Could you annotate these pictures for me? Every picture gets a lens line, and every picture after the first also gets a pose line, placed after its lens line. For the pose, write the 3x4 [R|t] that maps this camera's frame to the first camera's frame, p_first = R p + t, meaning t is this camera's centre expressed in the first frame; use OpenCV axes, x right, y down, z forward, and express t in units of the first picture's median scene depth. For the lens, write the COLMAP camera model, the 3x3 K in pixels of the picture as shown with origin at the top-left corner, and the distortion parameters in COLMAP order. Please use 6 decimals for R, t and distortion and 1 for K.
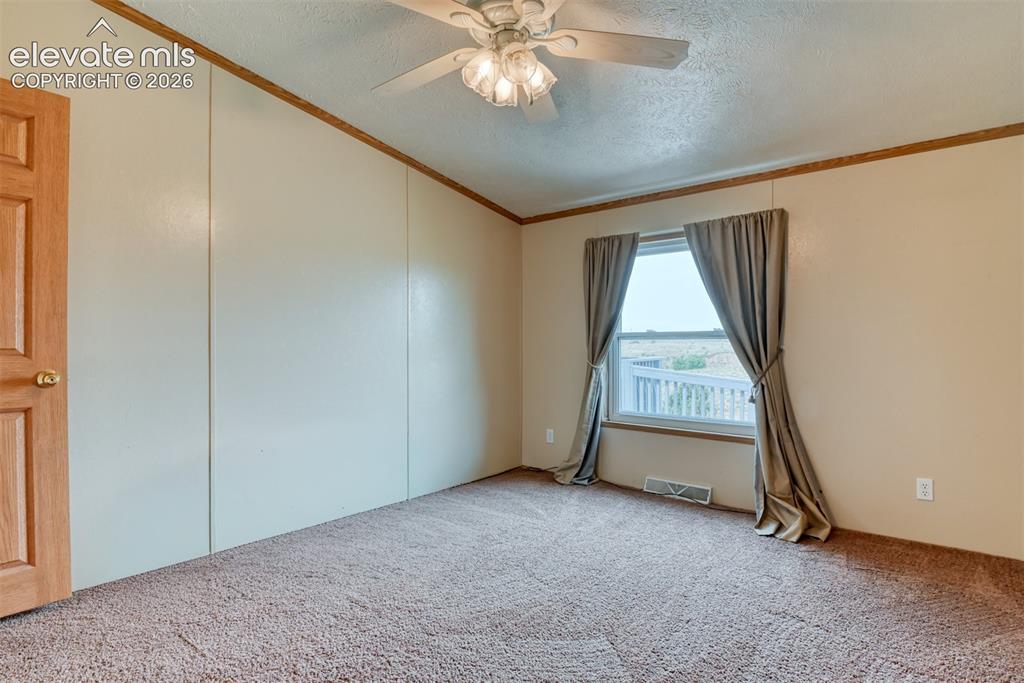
lens RADIAL K [[508.1, 0, 526.3], [0, 508.1, 341.0], [0, 0, 1]] dist [-0.002591, -0.000409]
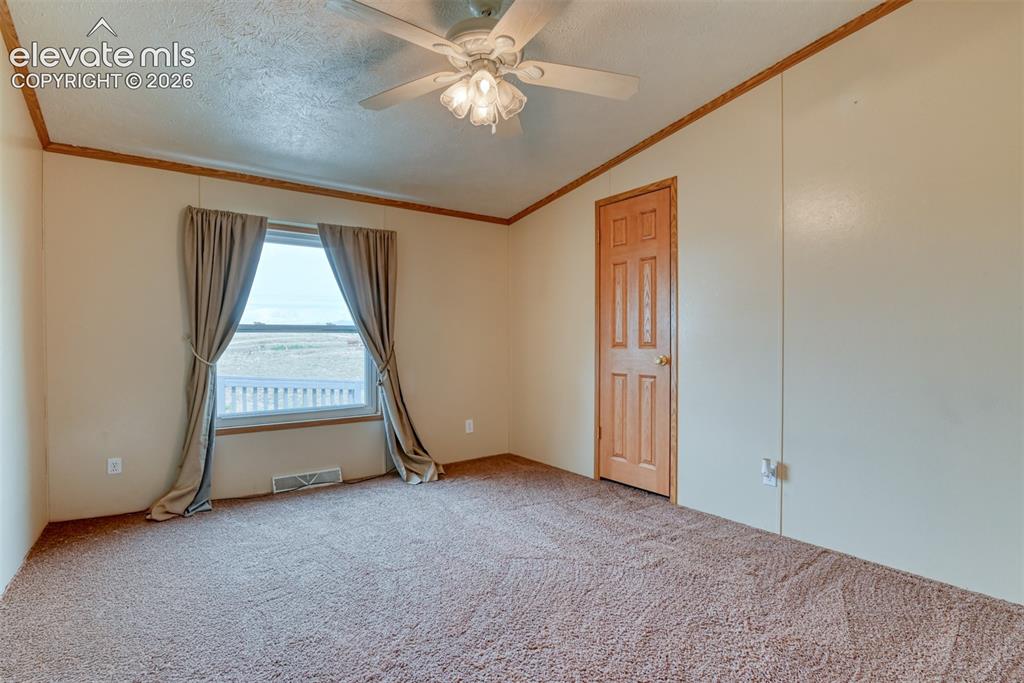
lens RADIAL K [[491.7, 0, 497.4], [0, 491.7, 345.0], [0, 0, 1]] dist [-0.033505, -0.000309]
pose [[0.273271, -0.005383, 0.961922, -0.543638], [0.000571, 0.999985, 0.005434, 0.016169], [-0.961937, -0.000936, 0.273270, 0.366842]]
